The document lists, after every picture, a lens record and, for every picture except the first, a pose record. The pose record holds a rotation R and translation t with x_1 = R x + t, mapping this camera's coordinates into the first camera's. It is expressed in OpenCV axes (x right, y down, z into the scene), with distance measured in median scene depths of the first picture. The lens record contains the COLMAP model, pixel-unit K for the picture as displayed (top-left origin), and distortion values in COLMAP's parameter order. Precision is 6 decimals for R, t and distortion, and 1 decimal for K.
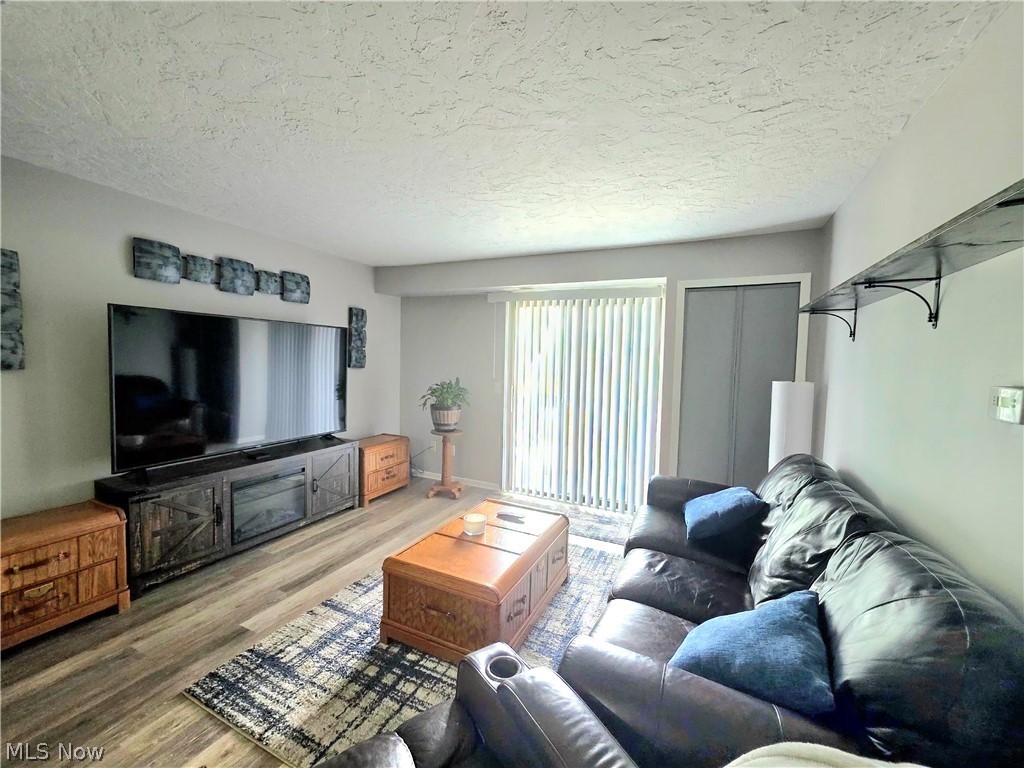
lens RADIAL K [[411.1, 0, 512.0], [0, 411.1, 384.0], [0, 0, 1]] dist [0.001671, -0.000140]
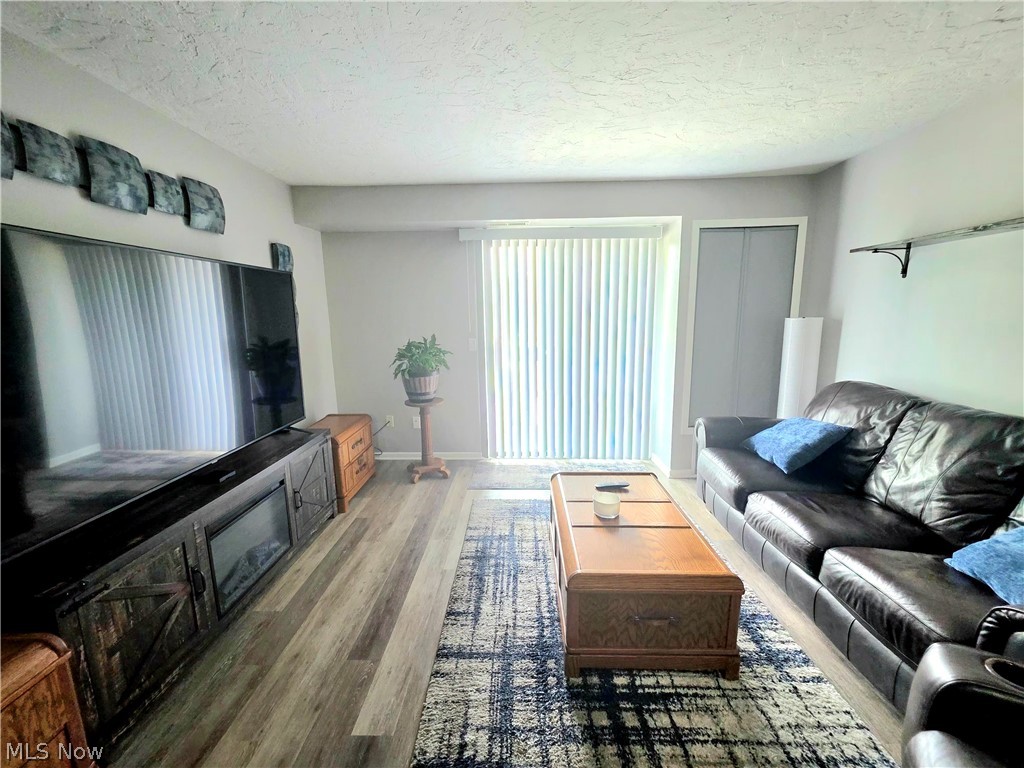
lens RADIAL K [[409.5, 0, 512.0], [0, 409.5, 384.0], [0, 0, 1]] dist [0.000682, 0.000226]
pose [[0.916124, -0.110250, 0.385437, -0.435790], [0.063892, 0.989306, 0.131119, -0.021300], [-0.395770, -0.095495, 0.913371, 0.256344]]
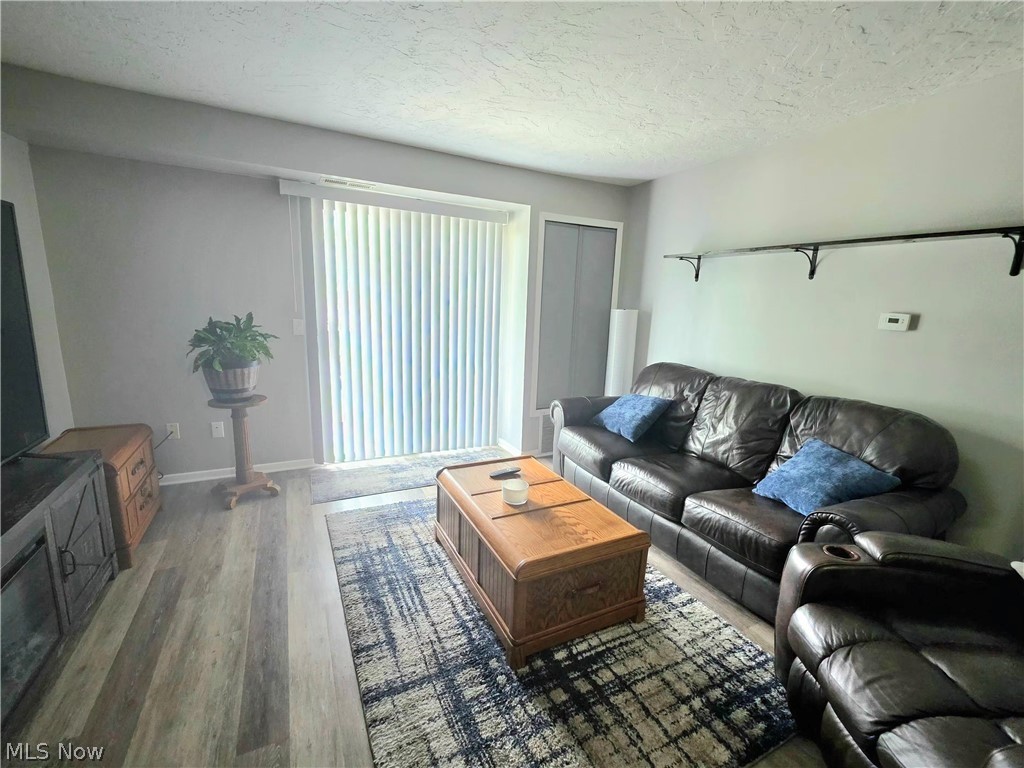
lens RADIAL K [[436.1, 0, 512.0], [0, 436.1, 384.0], [0, 0, 1]] dist [0.000056, 0.000027]
pose [[0.618679, -0.156041, 0.769992, -0.574299], [0.023448, 0.983308, 0.180430, -0.027711], [-0.785294, -0.093573, 0.612011, 0.371332]]
